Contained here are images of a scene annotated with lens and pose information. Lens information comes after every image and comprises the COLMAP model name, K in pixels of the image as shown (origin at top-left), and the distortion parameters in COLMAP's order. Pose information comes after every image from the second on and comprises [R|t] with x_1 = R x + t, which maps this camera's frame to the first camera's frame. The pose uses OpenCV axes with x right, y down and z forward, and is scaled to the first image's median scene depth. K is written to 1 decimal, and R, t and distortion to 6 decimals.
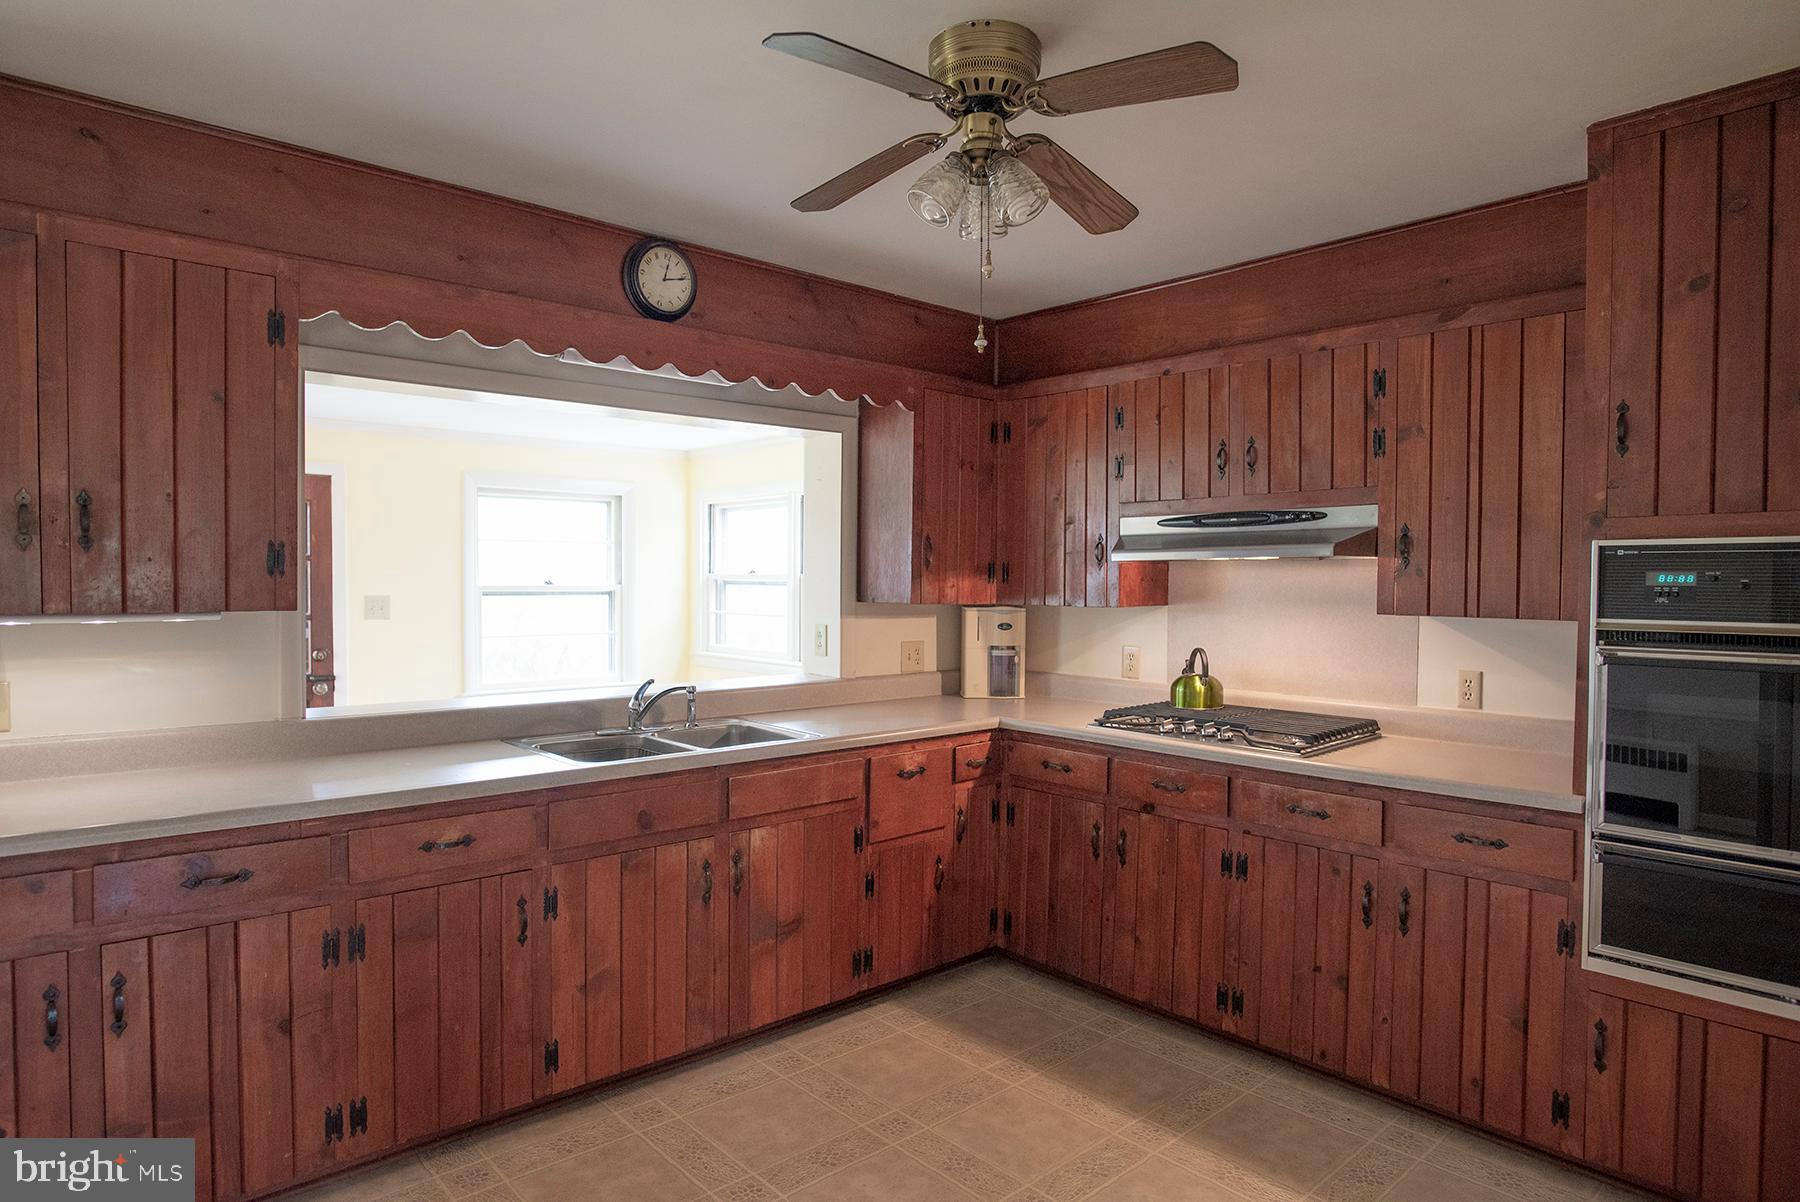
lens RADIAL K [[1085.6, 0, 960.9], [0, 1085.6, 624.2], [0, 0, 1]] dist [-0.004619, -0.000920]
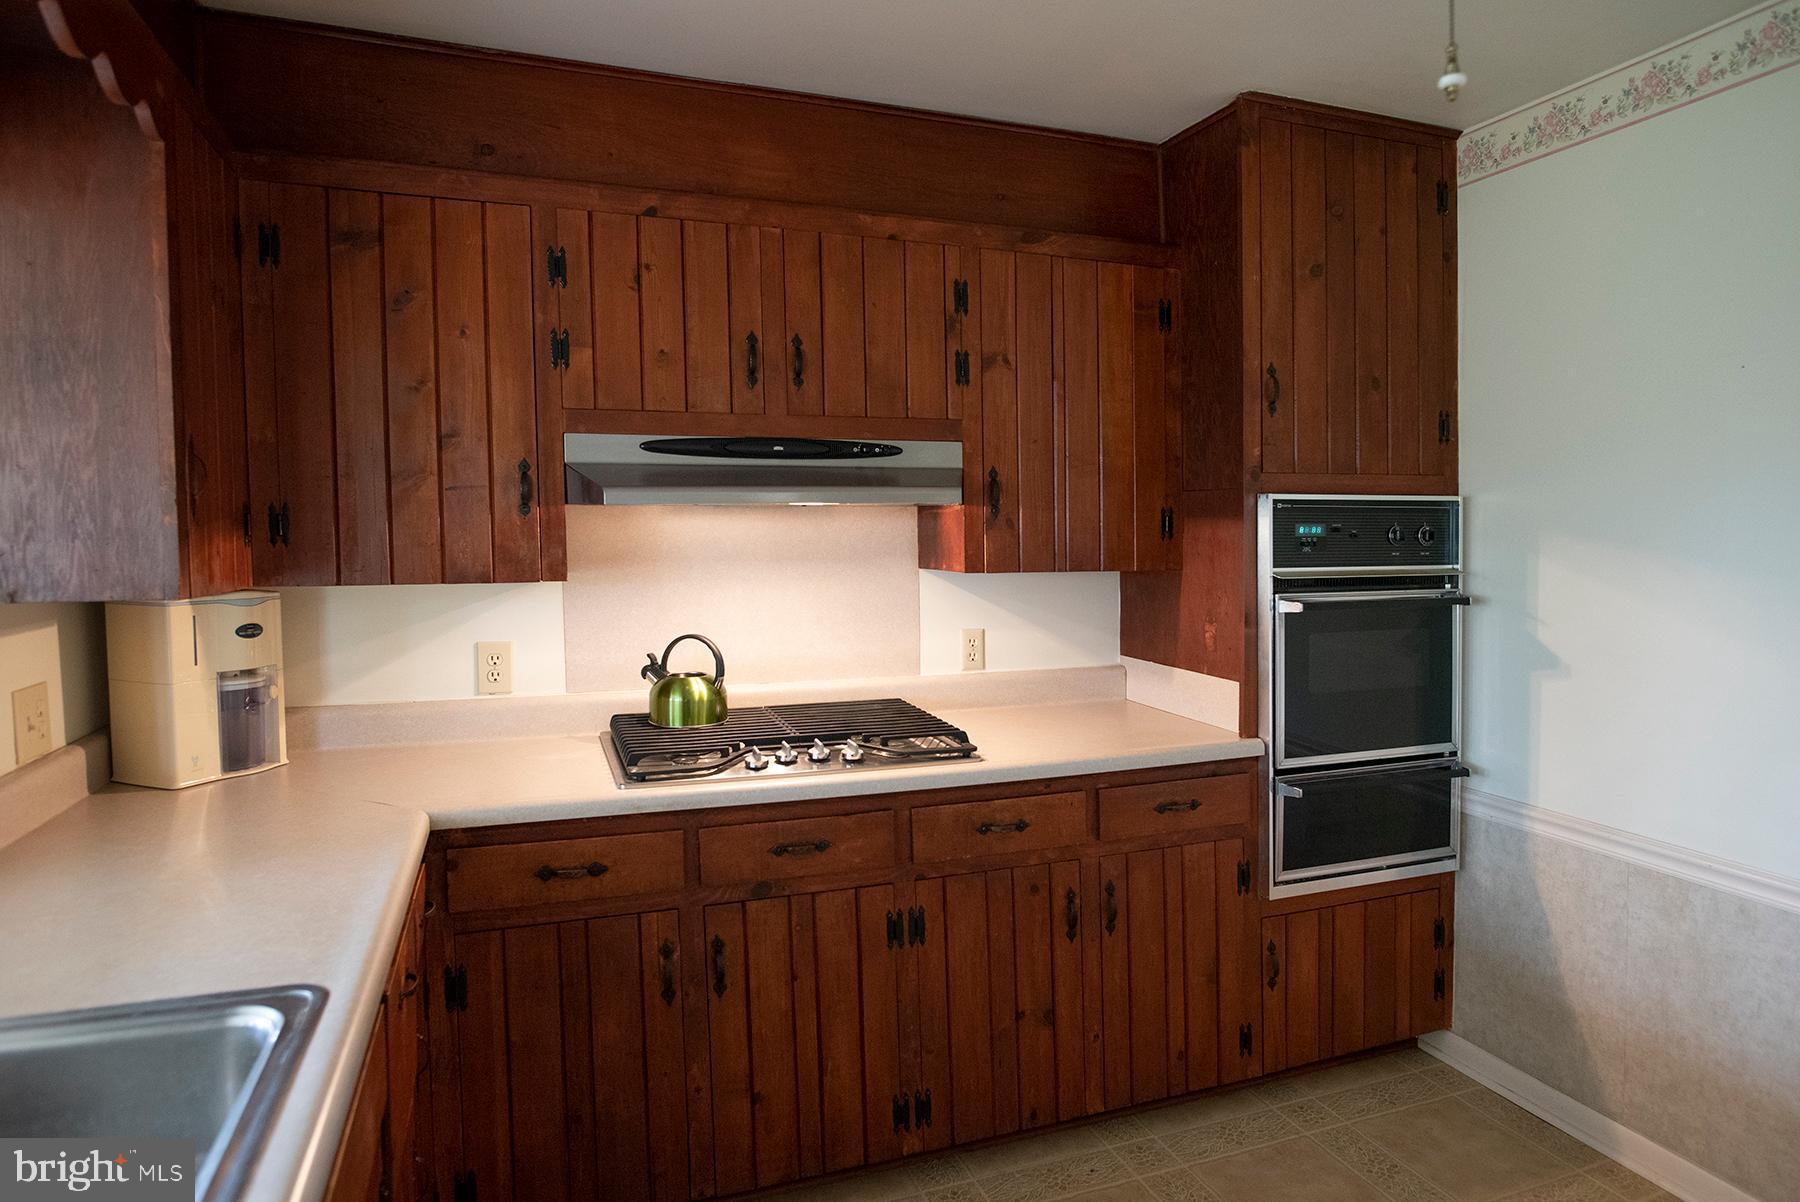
lens RADIAL K [[1034.3, 0, 903.2], [0, 1034.3, 577.7], [0, 0, 1]] dist [-0.029346, -0.000136]
pose [[0.397470, -0.051178, 0.916187, -0.392742], [0.041141, 0.998433, 0.037924, -0.040439], [-0.916693, 0.022619, 0.398953, 0.770770]]
